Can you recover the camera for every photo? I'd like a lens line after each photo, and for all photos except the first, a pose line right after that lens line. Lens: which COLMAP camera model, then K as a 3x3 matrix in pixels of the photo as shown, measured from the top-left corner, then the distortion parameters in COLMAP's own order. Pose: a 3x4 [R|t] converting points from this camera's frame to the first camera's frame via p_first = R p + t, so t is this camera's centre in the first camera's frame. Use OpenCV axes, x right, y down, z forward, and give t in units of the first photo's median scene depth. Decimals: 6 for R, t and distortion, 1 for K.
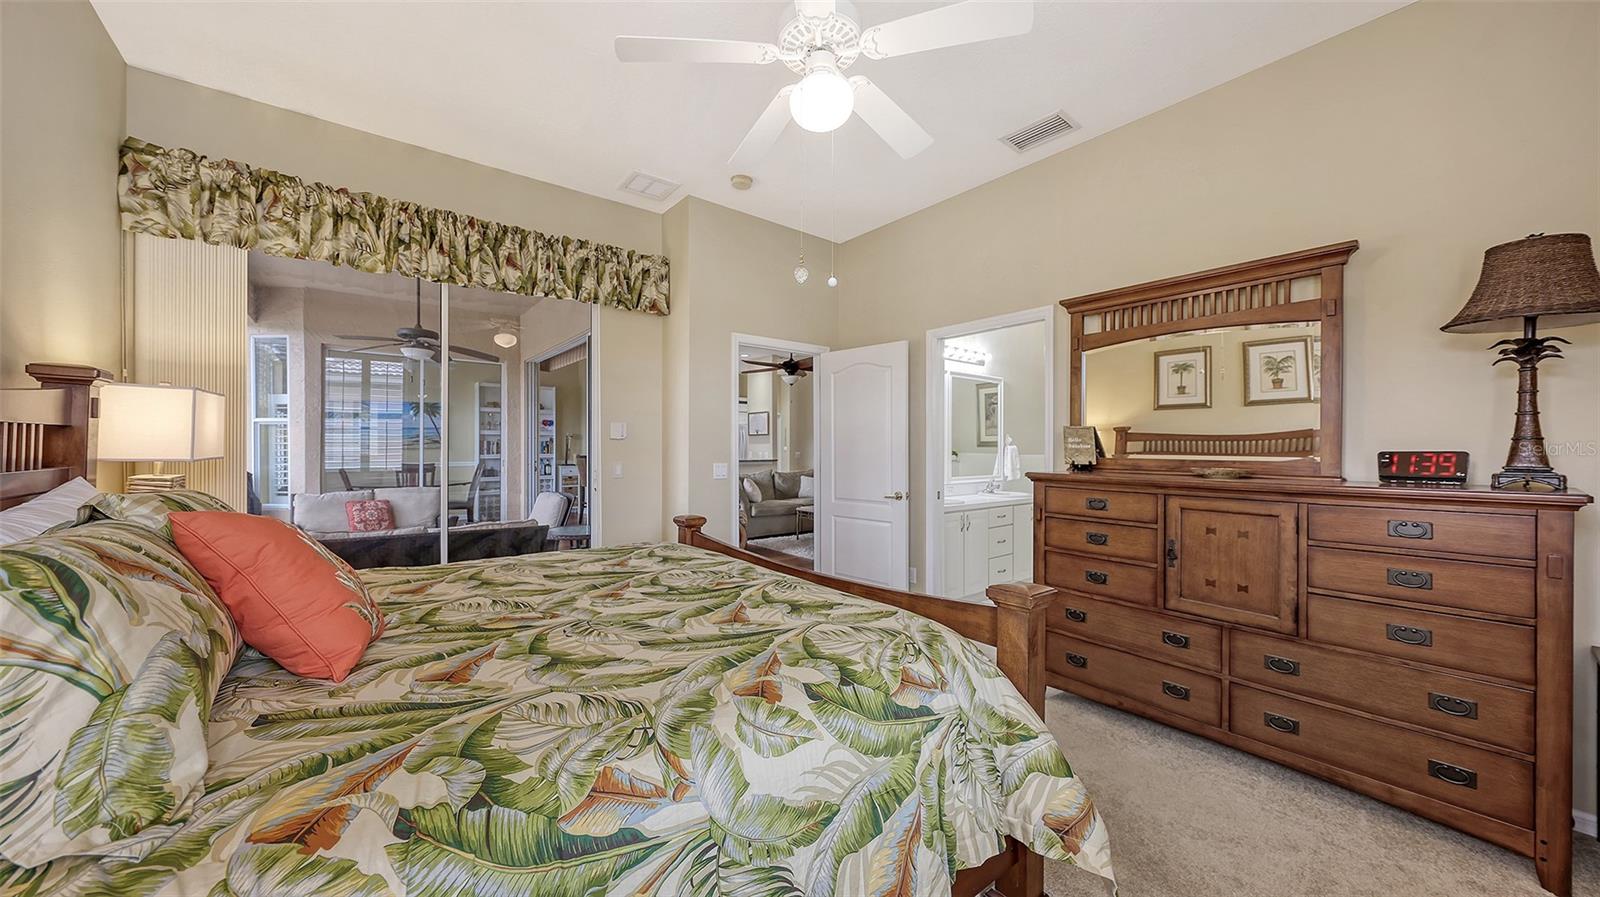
lens RADIAL K [[548.3, 0, 805.2], [0, 548.3, 451.9], [0, 0, 1]] dist [0.001042, 0.000021]
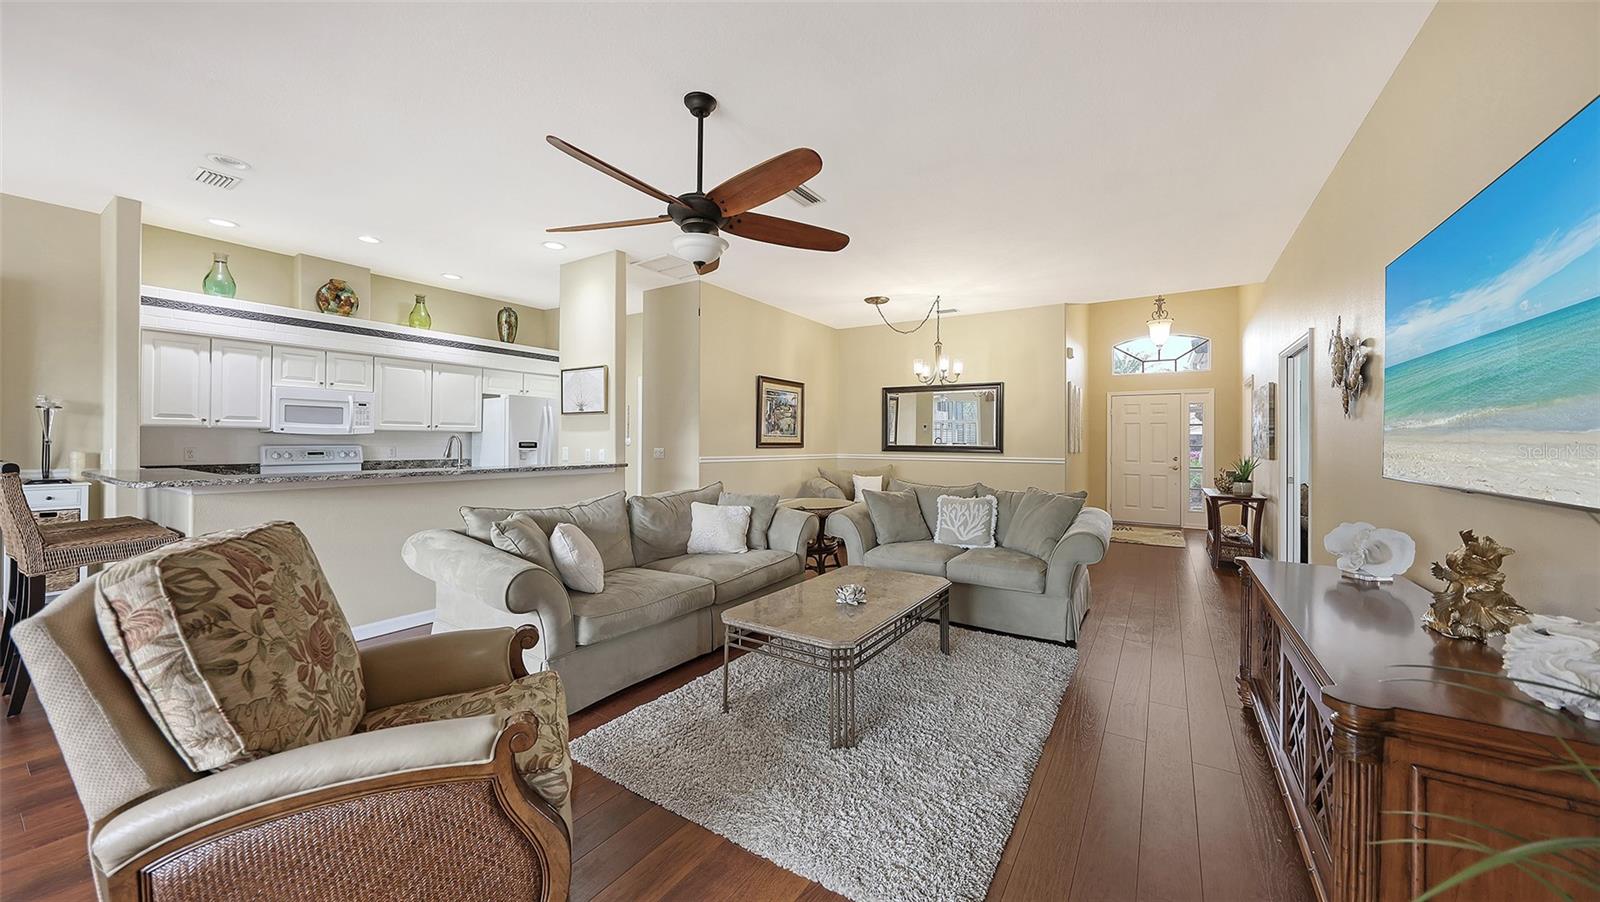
lens RADIAL K [[548.3, 0, 801.6], [0, 548.3, 446.6], [0, 0, 1]] dist [0.001042, 0.000021]
pose [[0.949357, 0.002465, 0.314189, -0.063579], [-0.004155, 0.999980, 0.004711, -0.003907], [-0.314172, -0.005778, 0.949349, 0.554451]]
